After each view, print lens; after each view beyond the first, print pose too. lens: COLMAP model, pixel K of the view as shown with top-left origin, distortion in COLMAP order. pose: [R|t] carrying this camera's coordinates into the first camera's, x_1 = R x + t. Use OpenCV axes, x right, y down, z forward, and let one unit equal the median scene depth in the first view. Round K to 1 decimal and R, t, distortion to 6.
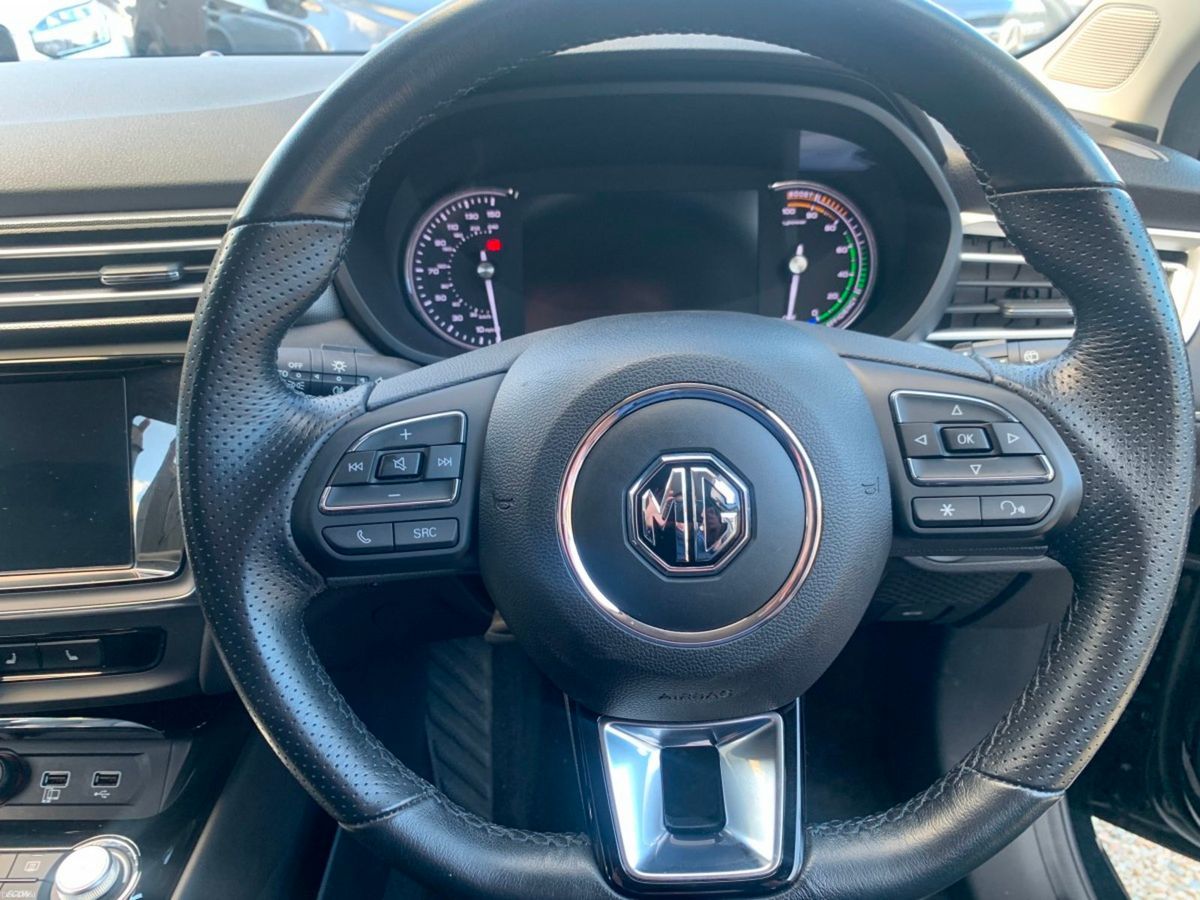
lens RADIAL K [[916.1, 0, 606.0], [0, 916.1, 457.3], [0, 0, 1]] dist [-0.000699, -0.011772]
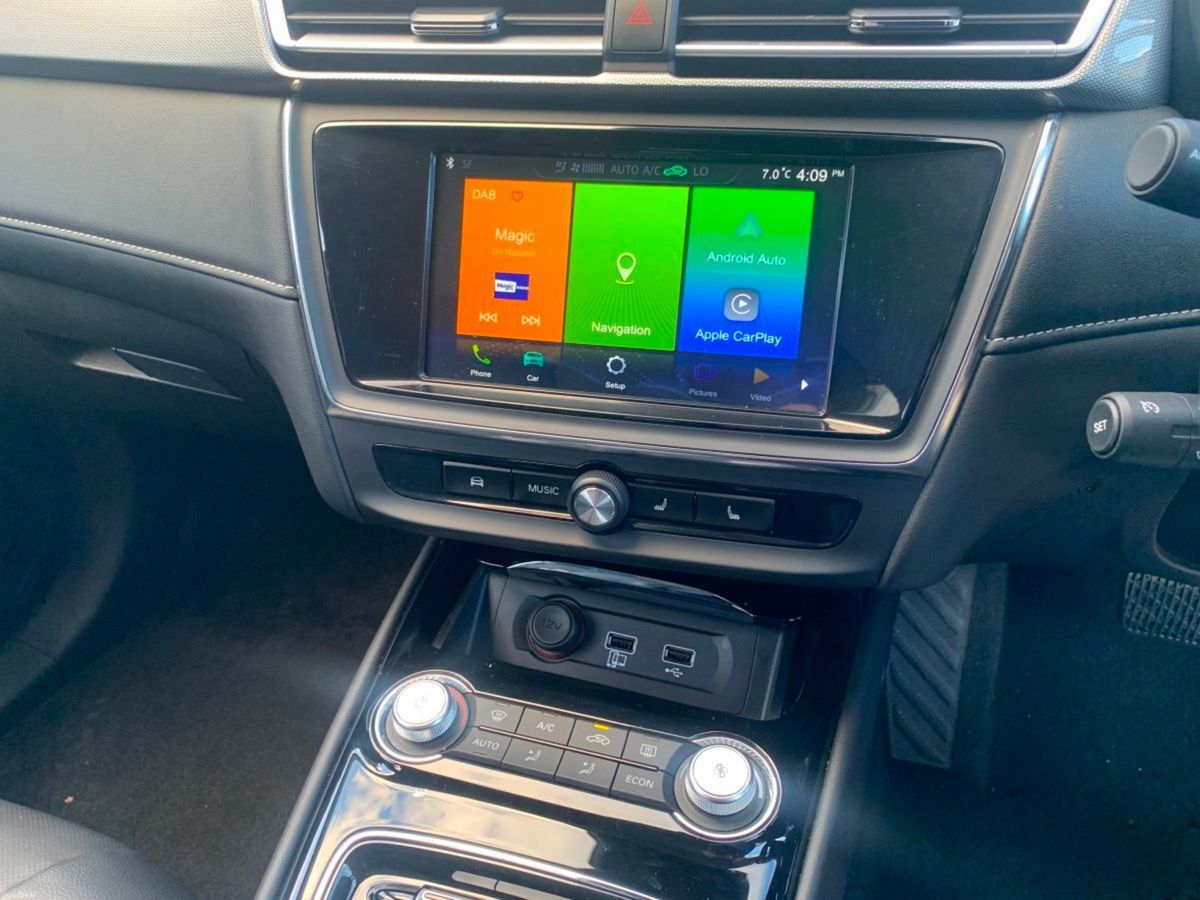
lens RADIAL K [[916.1, 0, 600.1], [0, 916.1, 437.8], [0, 0, 1]] dist [-0.000699, -0.011772]
pose [[0.948633, 0.155482, -0.275539, -0.400616], [-0.130356, 0.985635, 0.107384, 0.066084], [0.288277, -0.065950, 0.955273, 0.165501]]
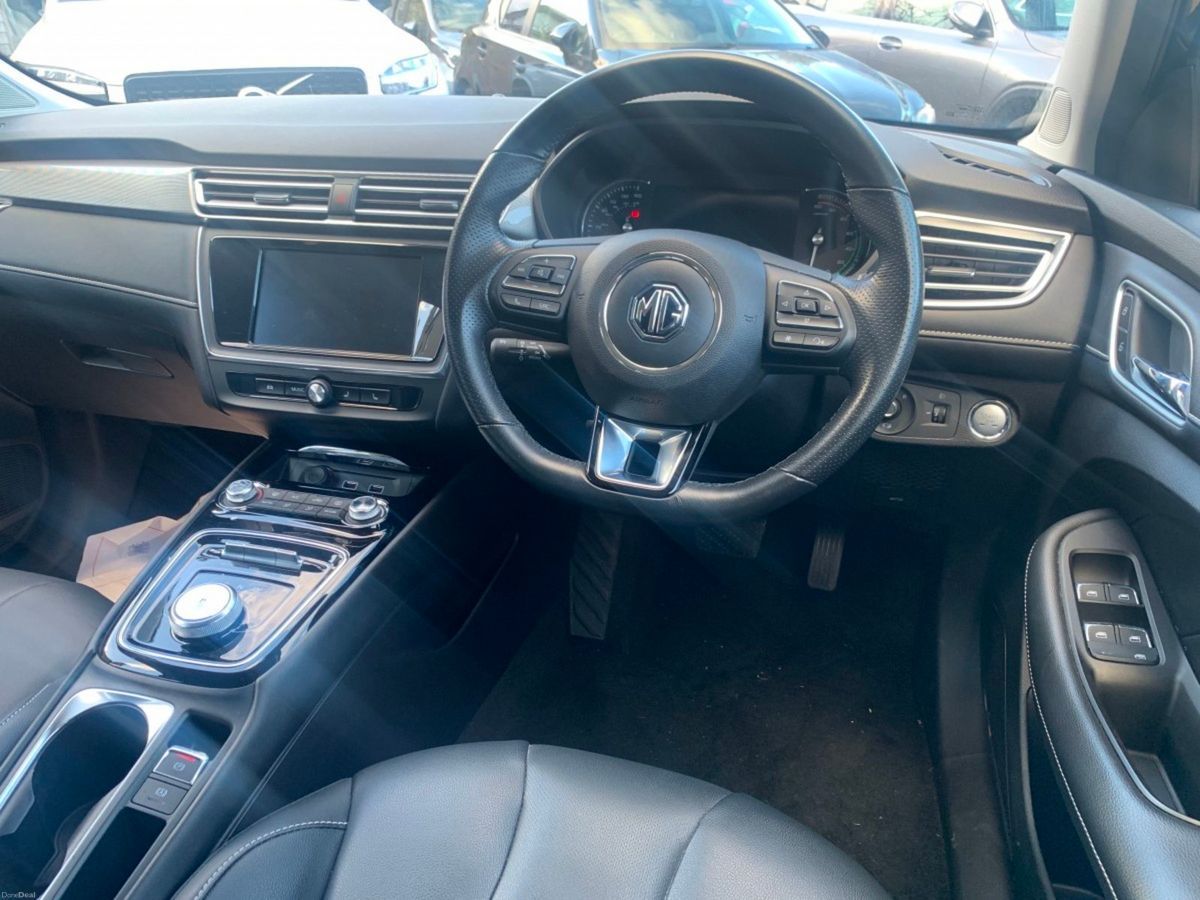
lens RADIAL K [[916.1, 0, 604.1], [0, 916.1, 444.4], [0, 0, 1]] dist [-0.000699, -0.011772]
pose [[0.958299, 0.135072, -0.251831, 0.302427], [-0.151311, 0.987407, -0.046183, 0.271297], [0.242422, 0.082362, 0.966669, -0.600223]]
